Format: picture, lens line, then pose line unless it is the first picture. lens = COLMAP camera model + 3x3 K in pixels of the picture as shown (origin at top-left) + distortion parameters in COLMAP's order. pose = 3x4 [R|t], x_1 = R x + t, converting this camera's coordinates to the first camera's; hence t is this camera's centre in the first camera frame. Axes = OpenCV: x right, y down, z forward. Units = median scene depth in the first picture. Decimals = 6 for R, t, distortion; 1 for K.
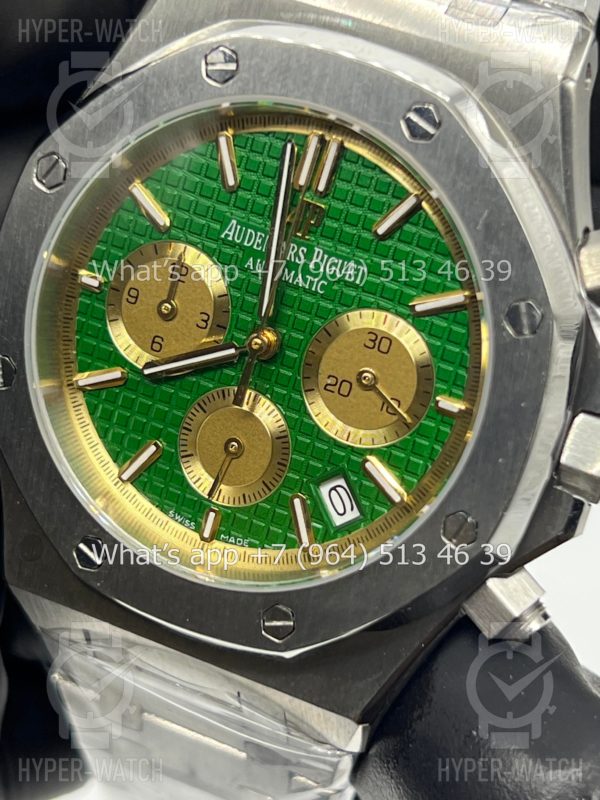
lens RADIAL K [[1921.7, 0, 301.4], [0, 1921.7, 400.4], [0, 0, 1]] dist [0.170998, 0.232669]
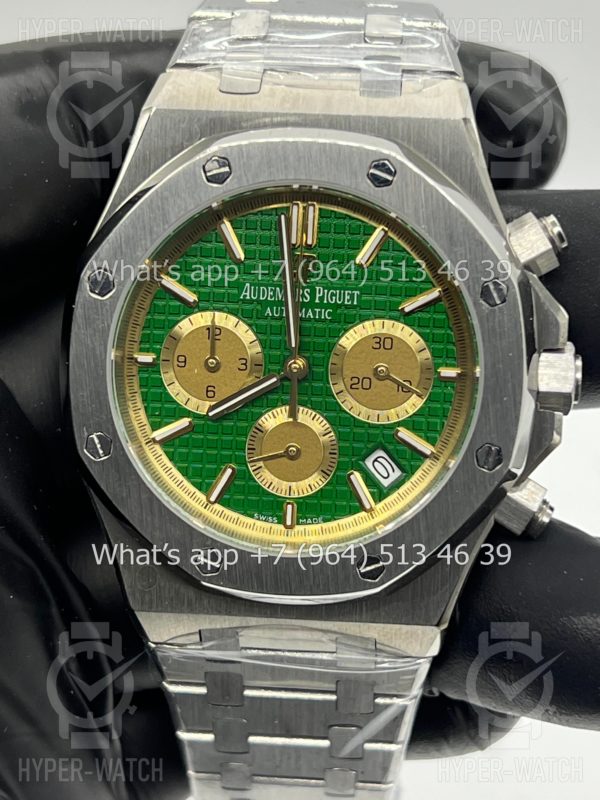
lens RADIAL K [[1921.7, 0, 301.4], [0, 1921.7, 400.4], [0, 0, 1]] dist [0.170998, 0.232669]
pose [[0.935779, -0.261078, 0.236974, -0.332098], [0.273843, 0.961522, -0.022044, 0.021658], [-0.222100, 0.085522, 0.971266, -0.269758]]
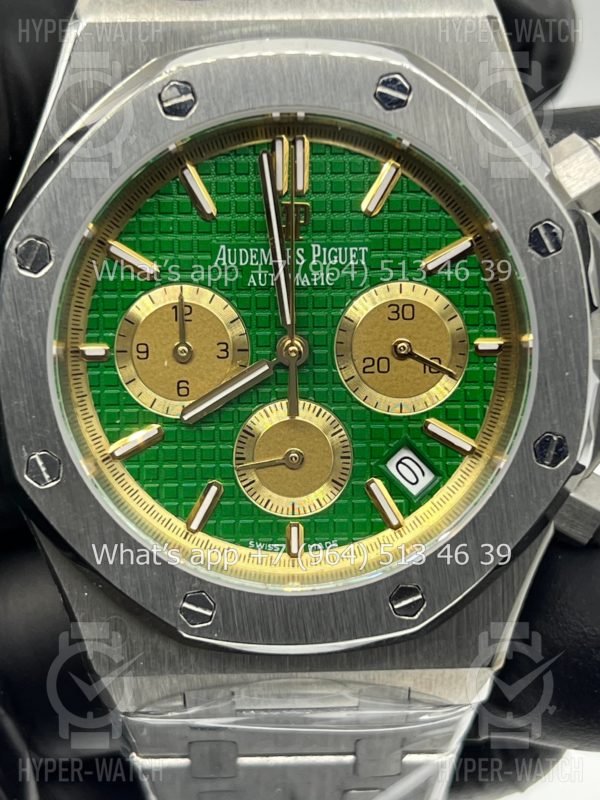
lens RADIAL K [[1921.7, 0, 301.4], [0, 1921.7, 400.4], [0, 0, 1]] dist [0.170998, 0.232669]
pose [[0.892218, -0.326648, 0.311848, -0.340160], [0.335102, 0.941774, 0.027721, -0.031340], [-0.302745, 0.079768, 0.949728, 0.037700]]
